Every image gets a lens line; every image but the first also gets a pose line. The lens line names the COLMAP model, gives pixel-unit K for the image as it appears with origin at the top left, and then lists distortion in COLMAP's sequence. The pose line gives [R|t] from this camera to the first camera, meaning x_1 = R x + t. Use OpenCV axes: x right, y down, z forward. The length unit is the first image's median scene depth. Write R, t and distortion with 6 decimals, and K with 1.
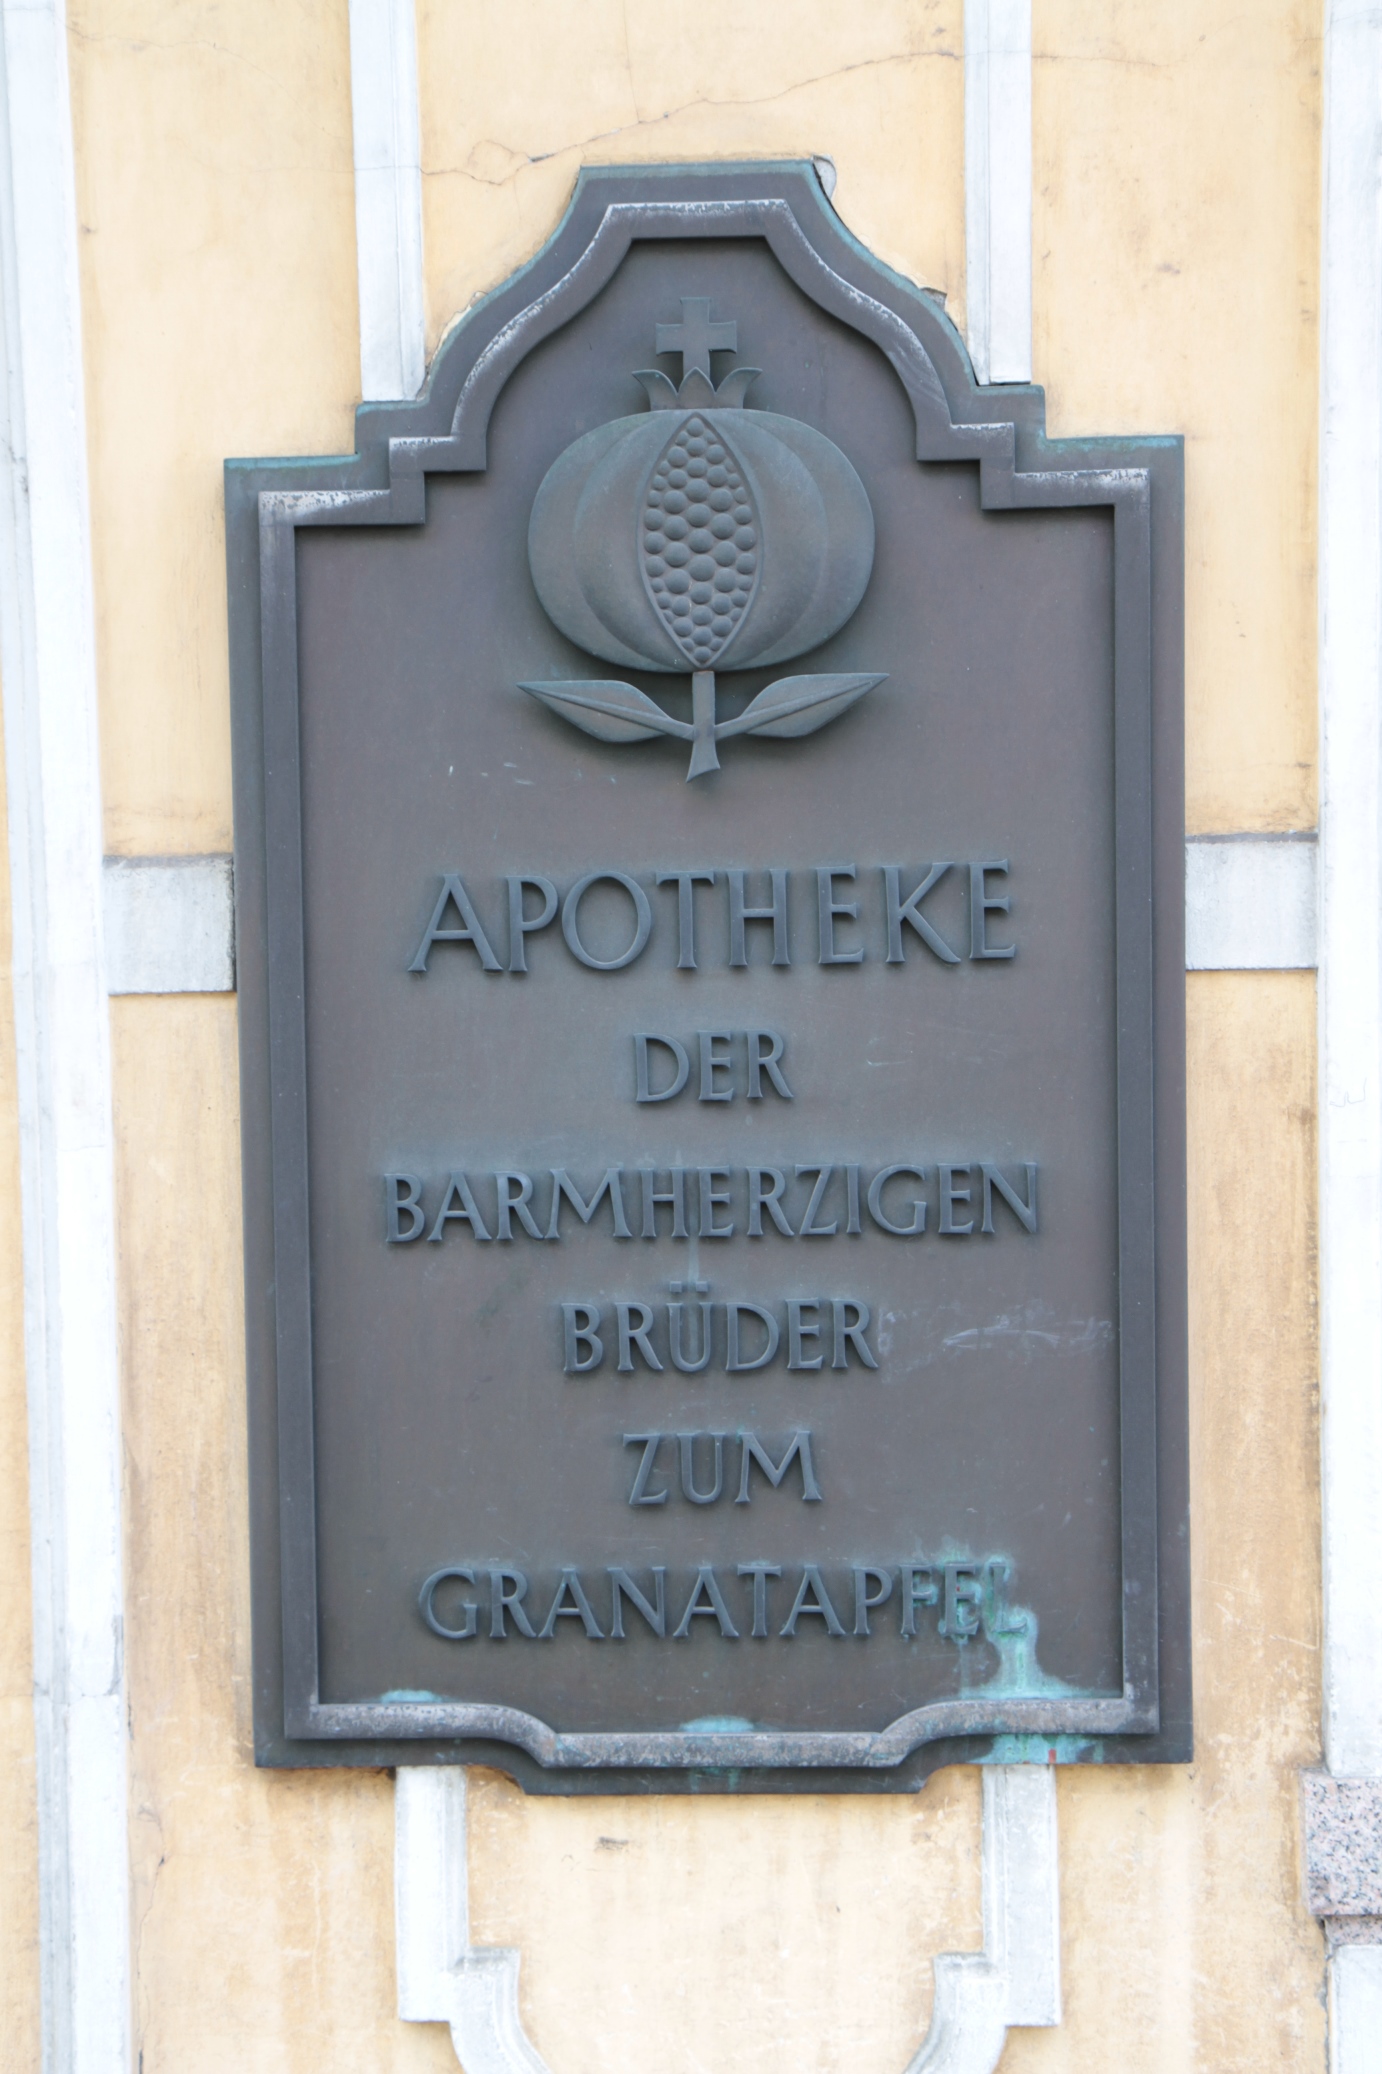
lens RADIAL K [[3152.1, 0, 677.1], [0, 3152.1, 1045.4], [0, 0, 1]] dist [0.171409, 0.000000]
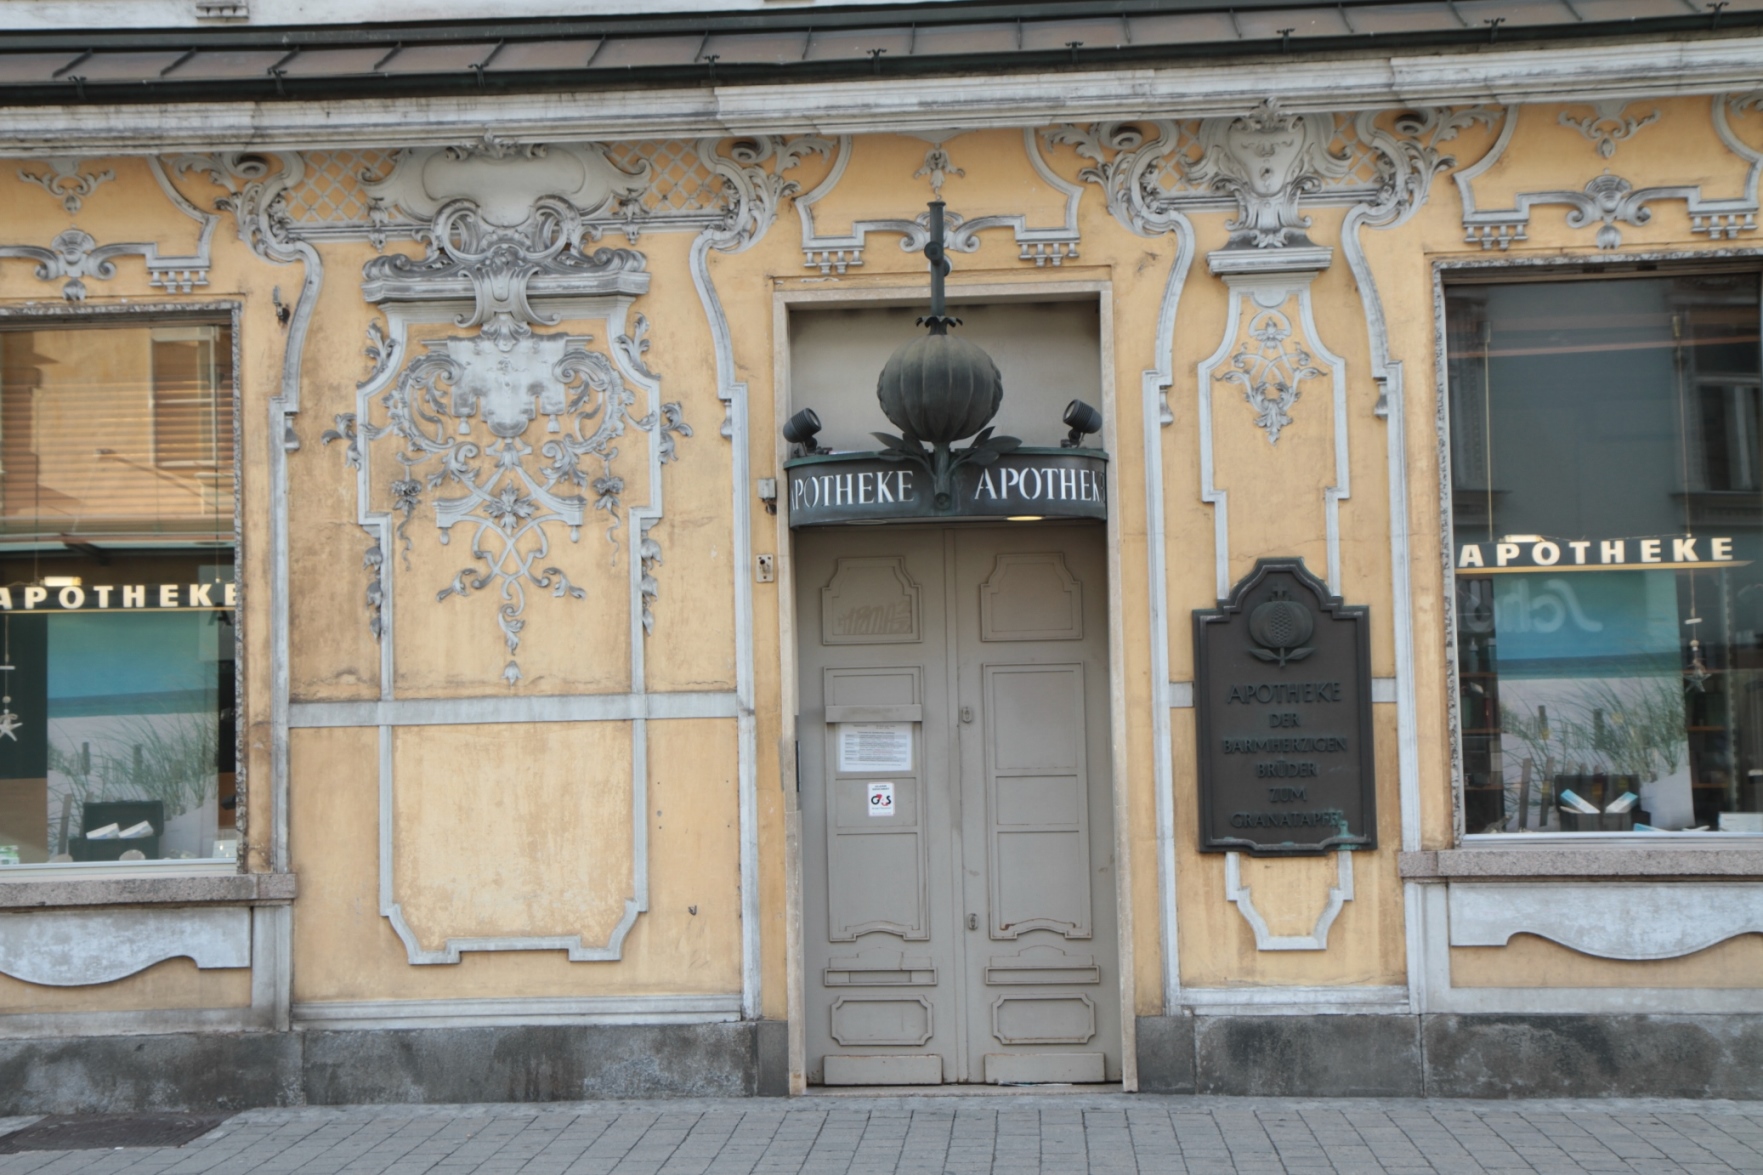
lens RADIAL K [[2679.4, 0, 877.5], [0, 2679.4, 590.1], [0, 0, 1]] dist [0.171409, 0.000000]
pose [[0.998978, -0.005962, -0.044807, -0.477207], [0.000182, 0.991787, -0.127902, 0.375449], [0.045201, 0.127763, 0.990774, -3.627995]]
